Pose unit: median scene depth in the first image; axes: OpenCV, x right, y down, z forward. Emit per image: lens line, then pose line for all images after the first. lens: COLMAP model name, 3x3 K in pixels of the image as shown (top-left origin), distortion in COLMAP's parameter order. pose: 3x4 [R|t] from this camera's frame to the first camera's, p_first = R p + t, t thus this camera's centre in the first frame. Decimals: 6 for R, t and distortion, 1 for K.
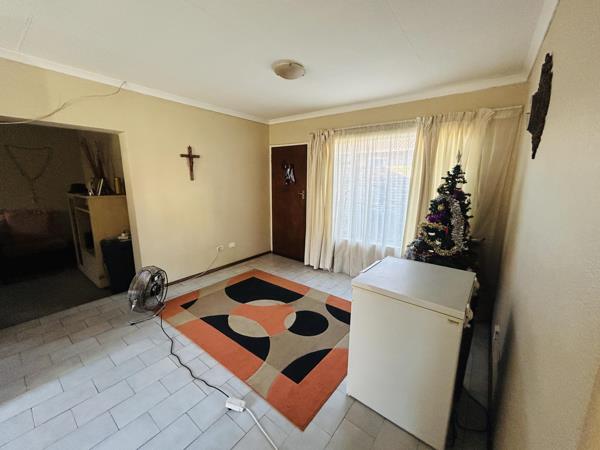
lens RADIAL K [[243.6, 0, 300.0], [0, 243.6, 225.8], [0, 0, 1]] dist [-0.003961, -0.000409]
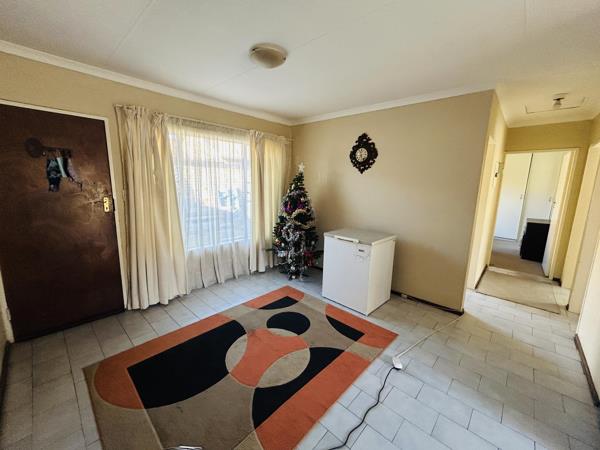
lens RADIAL K [[243.6, 0, 301.5], [0, 243.6, 222.7], [0, 0, 1]] dist [-0.003961, -0.000409]
pose [[0.086570, -0.170503, 0.981547, -0.778553], [0.171540, 0.973082, 0.153903, -0.134724], [-0.981366, 0.155051, 0.113488, 0.677889]]
